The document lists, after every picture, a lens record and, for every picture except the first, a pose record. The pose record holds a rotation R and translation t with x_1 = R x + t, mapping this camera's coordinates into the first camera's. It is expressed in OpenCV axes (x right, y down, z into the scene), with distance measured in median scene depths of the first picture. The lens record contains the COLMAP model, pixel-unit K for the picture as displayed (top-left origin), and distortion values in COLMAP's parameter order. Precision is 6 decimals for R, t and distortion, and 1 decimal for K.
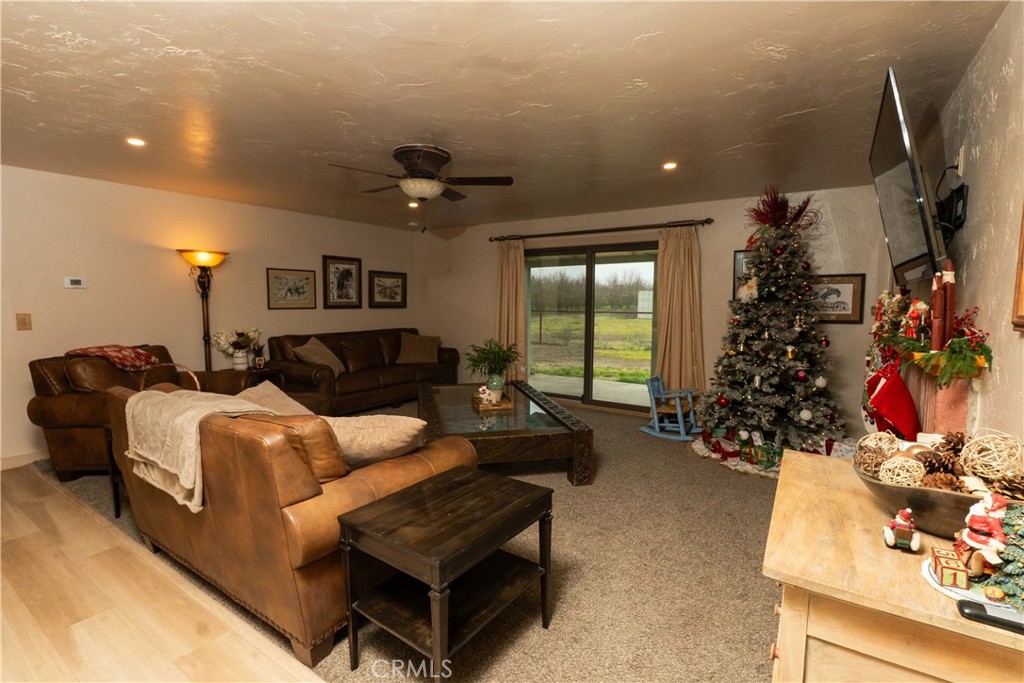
lens RADIAL K [[470.1, 0, 513.7], [0, 470.1, 342.4], [0, 0, 1]] dist [-0.008396, 0.003624]
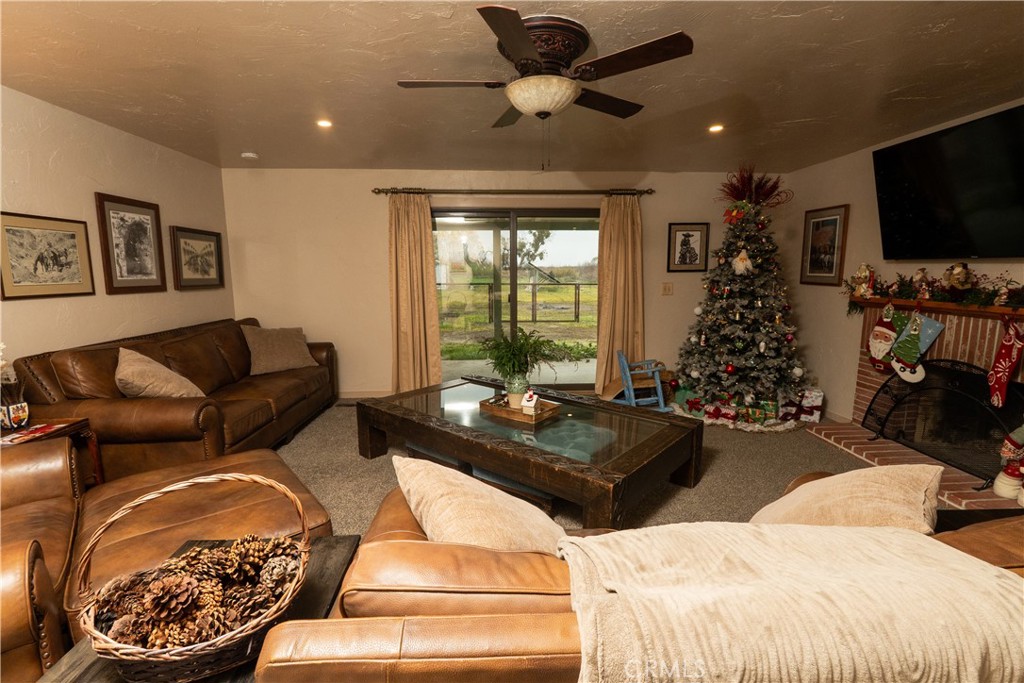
lens RADIAL K [[470.1, 0, 513.7], [0, 470.1, 342.4], [0, 0, 1]] dist [-0.008396, 0.003624]
pose [[0.802790, -0.098455, 0.588077, -0.353678], [0.061310, 0.994676, 0.082832, -0.032290], [-0.593101, -0.030442, 0.804552, 0.288803]]
